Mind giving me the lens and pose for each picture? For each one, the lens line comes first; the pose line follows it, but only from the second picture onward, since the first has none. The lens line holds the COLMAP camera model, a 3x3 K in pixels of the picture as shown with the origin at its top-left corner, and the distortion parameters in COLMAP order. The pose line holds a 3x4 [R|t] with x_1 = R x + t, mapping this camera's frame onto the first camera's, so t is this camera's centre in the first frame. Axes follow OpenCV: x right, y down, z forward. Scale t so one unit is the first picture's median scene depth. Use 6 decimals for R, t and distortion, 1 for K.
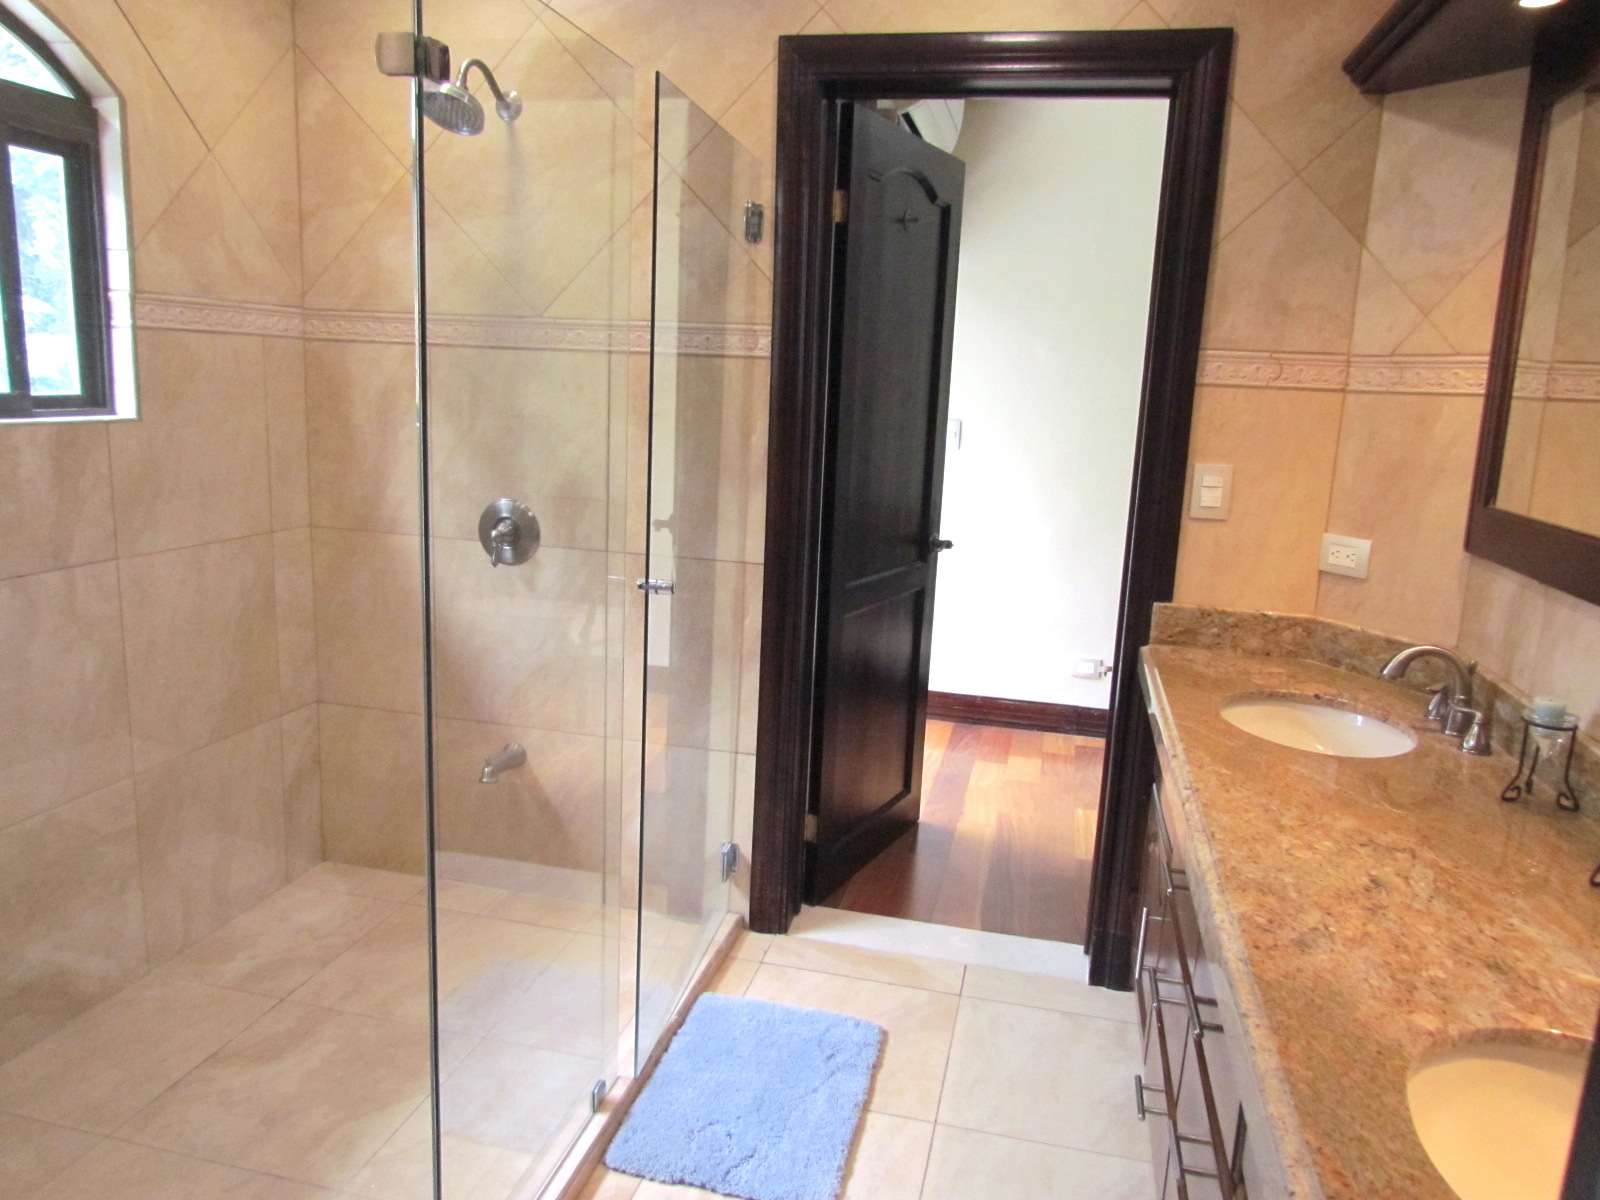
lens RADIAL K [[1173.9, 0, 794.5], [0, 1173.9, 594.0], [0, 0, 1]] dist [0.006581, 0.008557]
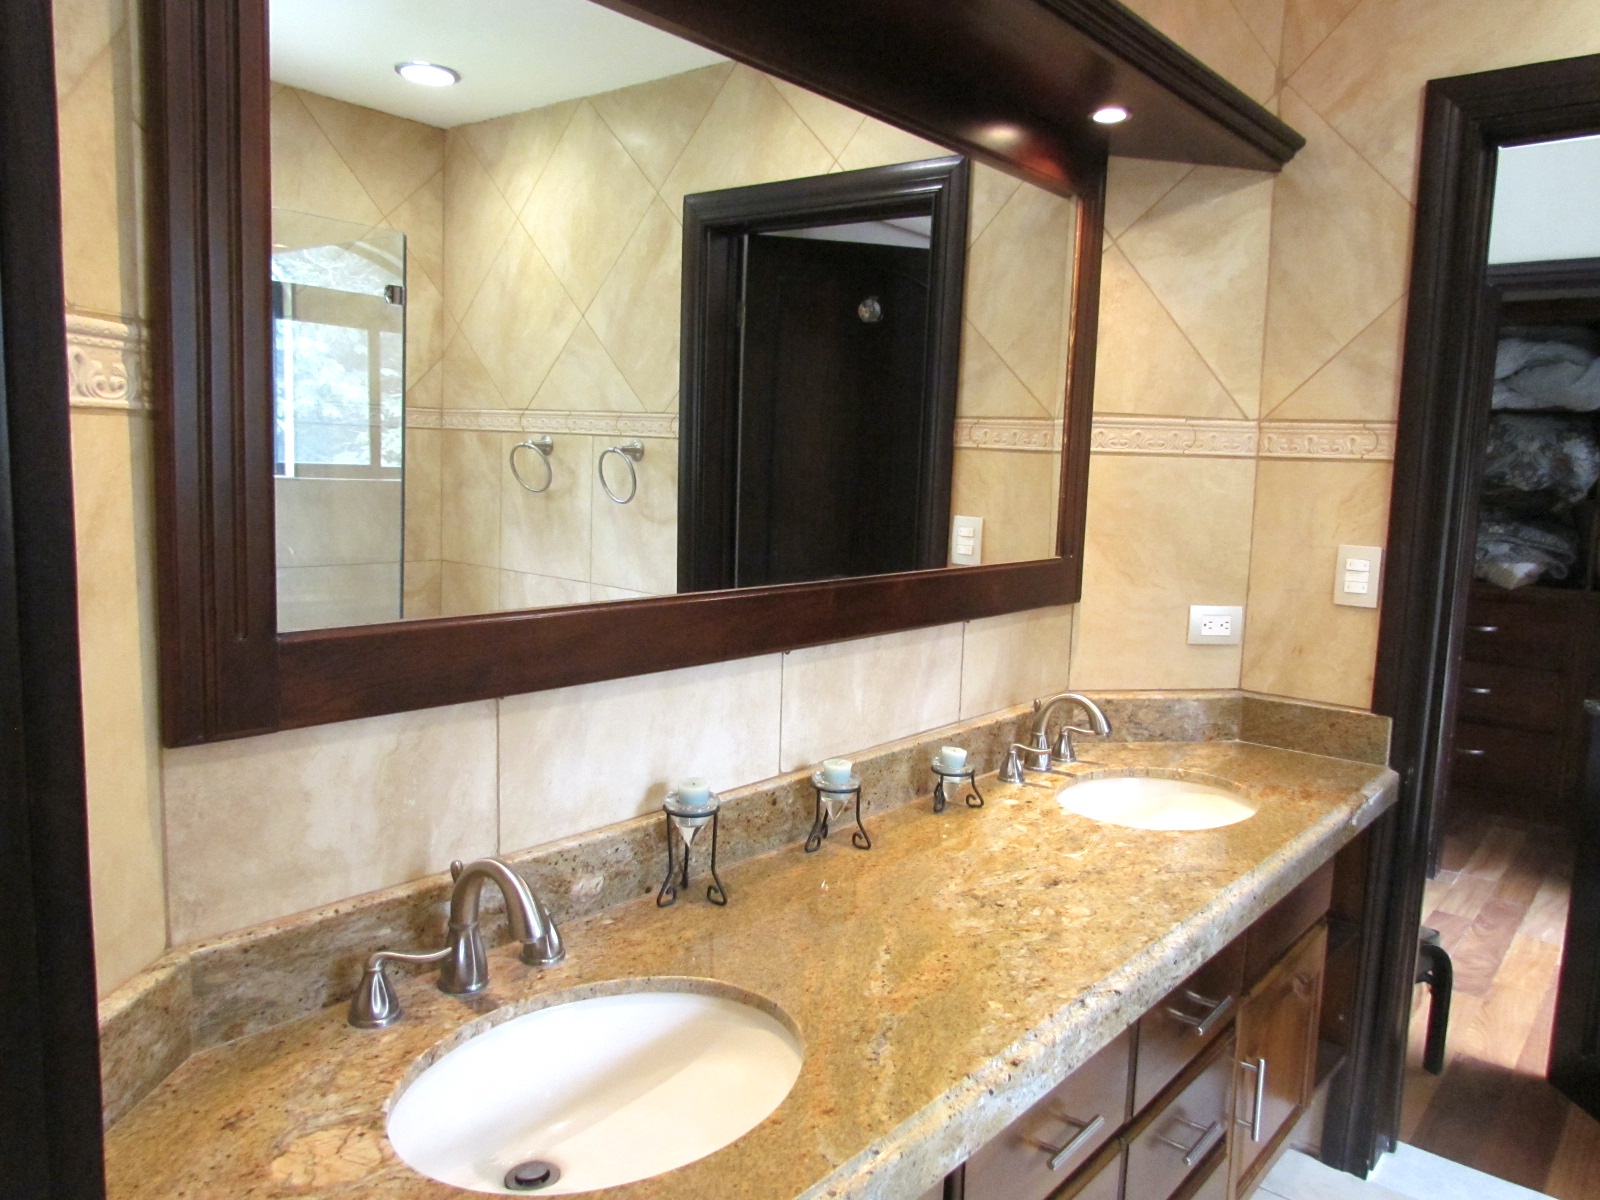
lens RADIAL K [[1173.9, 0, 809.4], [0, 1173.9, 601.9], [0, 0, 1]] dist [0.006581, 0.008557]
pose [[-0.887880, -0.122113, 0.443574, 0.236600], [0.025846, 0.949372, 0.313090, -0.368170], [-0.459349, 0.289451, -0.839772, 1.973490]]
